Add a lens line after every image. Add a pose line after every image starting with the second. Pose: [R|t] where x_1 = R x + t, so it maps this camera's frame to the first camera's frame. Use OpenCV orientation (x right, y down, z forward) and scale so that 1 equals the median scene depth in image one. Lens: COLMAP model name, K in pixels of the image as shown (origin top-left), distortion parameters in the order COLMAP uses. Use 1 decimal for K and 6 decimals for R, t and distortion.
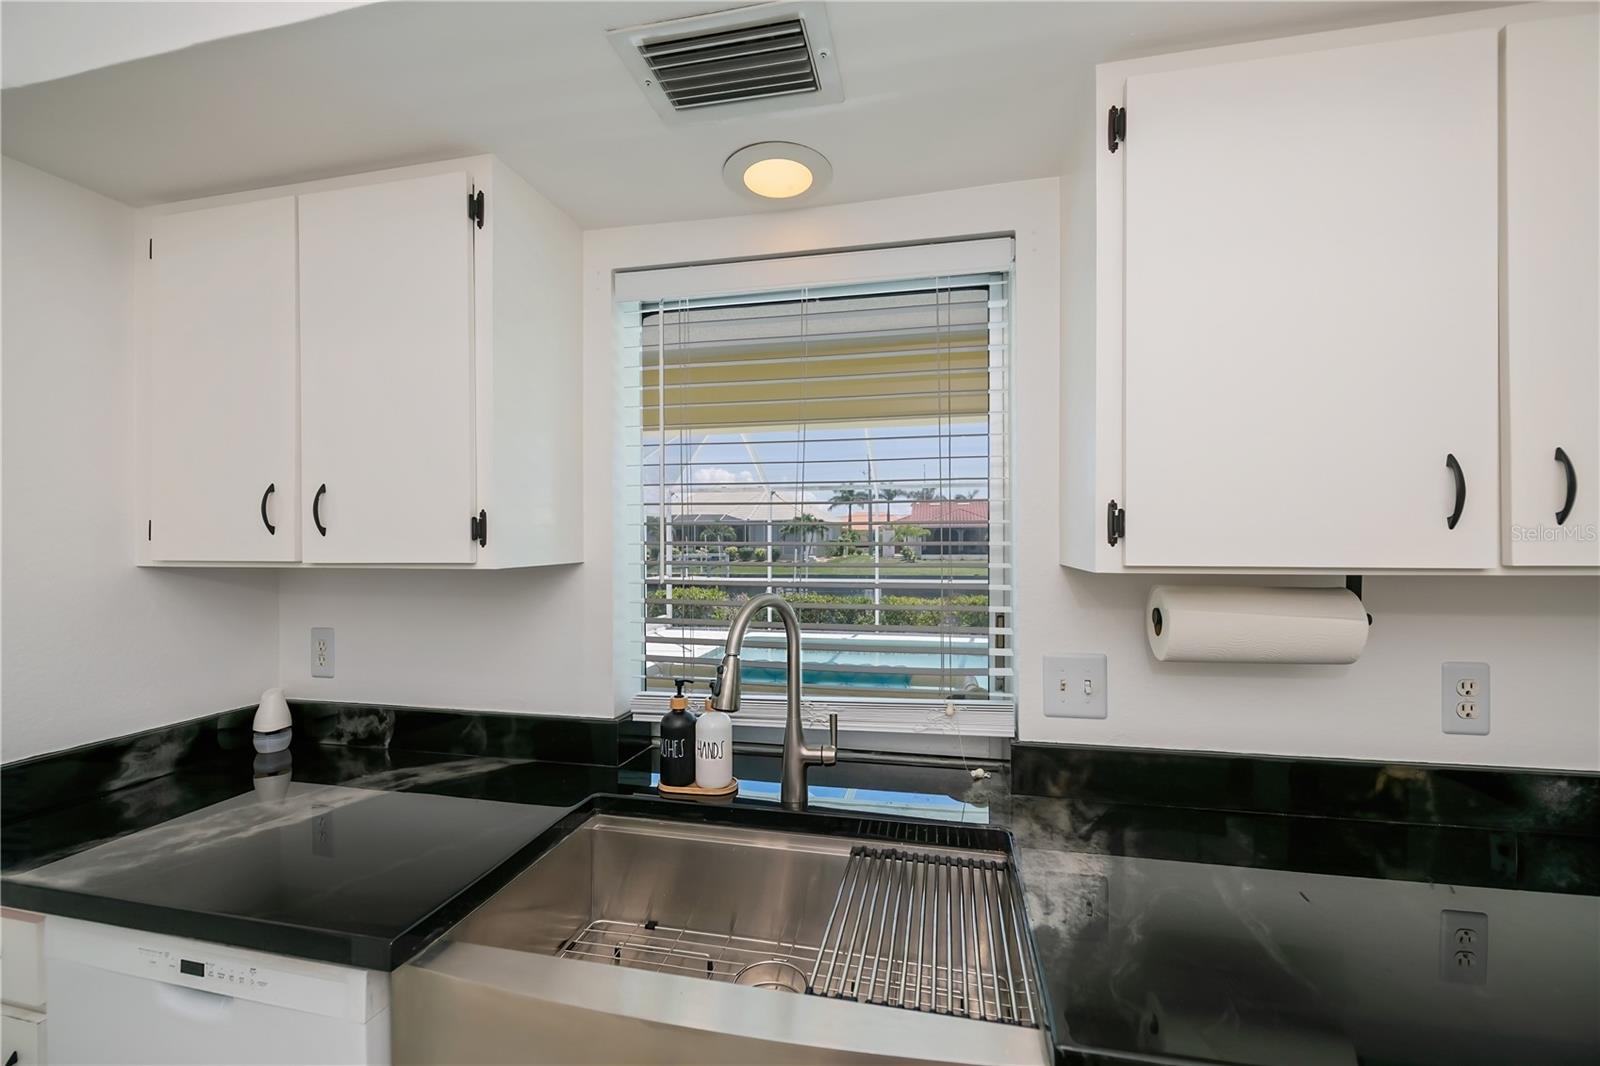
lens RADIAL K [[633.3, 0, 809.9], [0, 633.3, 538.0], [0, 0, 1]] dist [-0.007277, -0.002374]
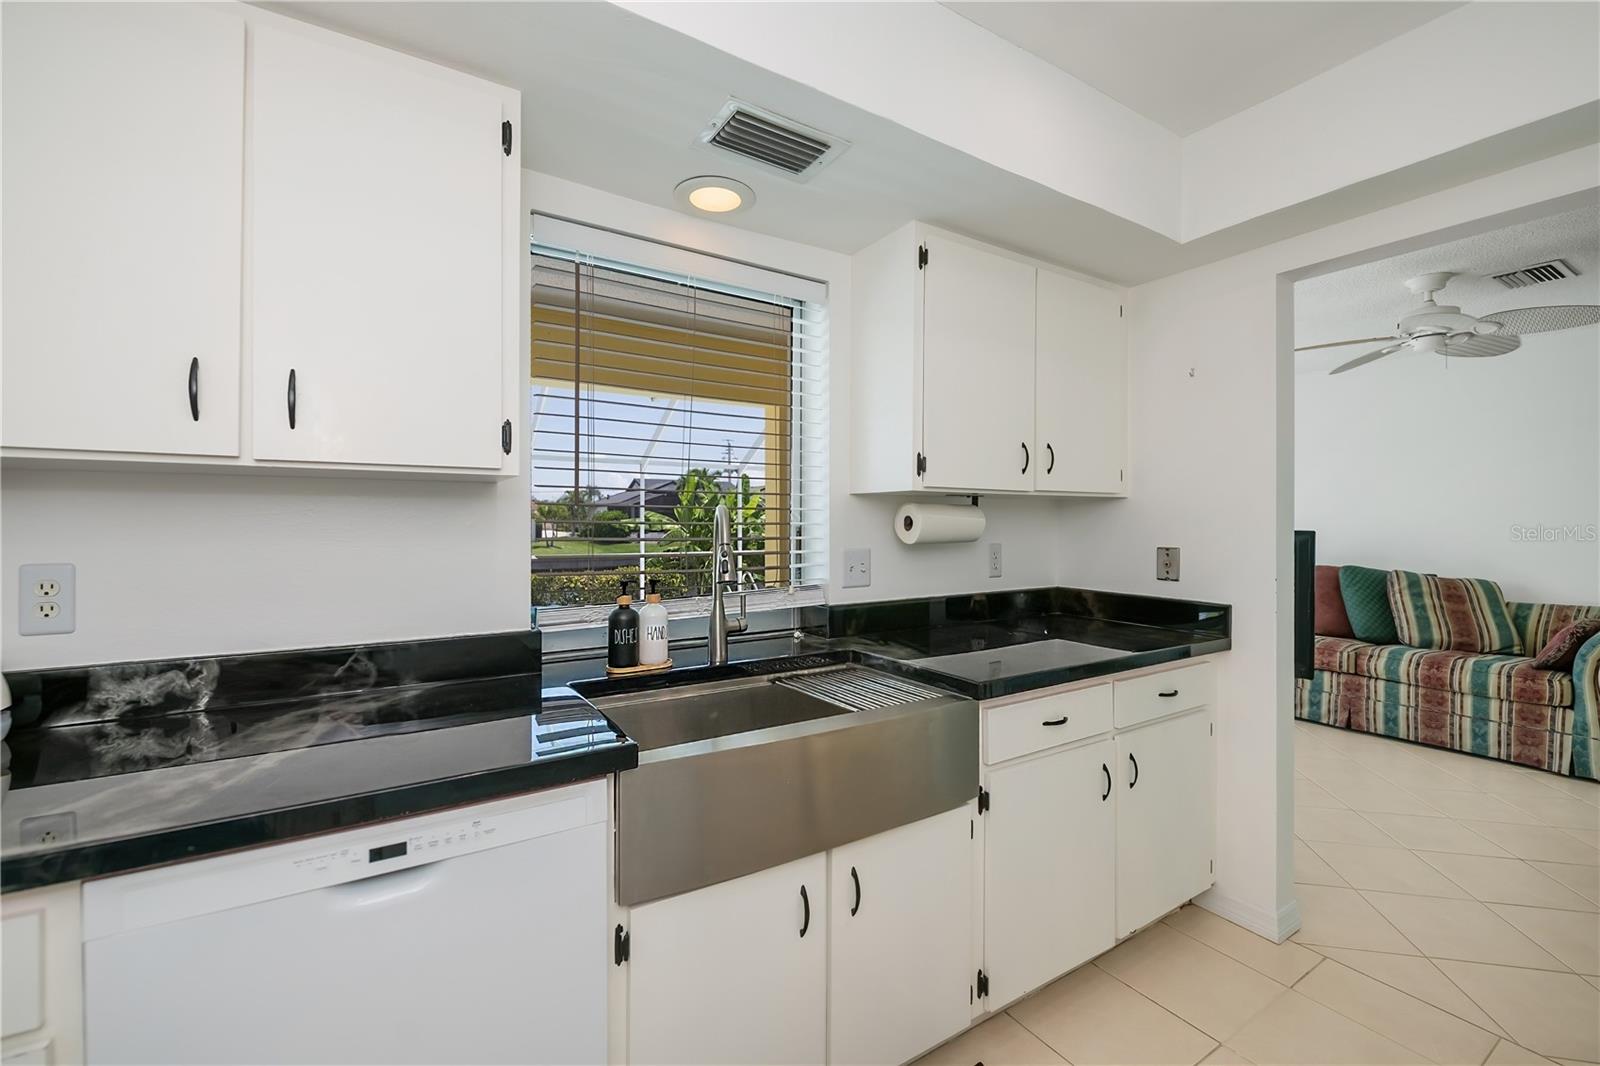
lens RADIAL K [[633.3, 0, 808.6], [0, 633.3, 526.3], [0, 0, 1]] dist [-0.007277, -0.002374]
pose [[0.723174, 0.000011, 0.690666, -0.783529], [-0.005308, 0.999971, 0.005542, 0.112735], [-0.690646, -0.007674, 0.723152, -0.105376]]
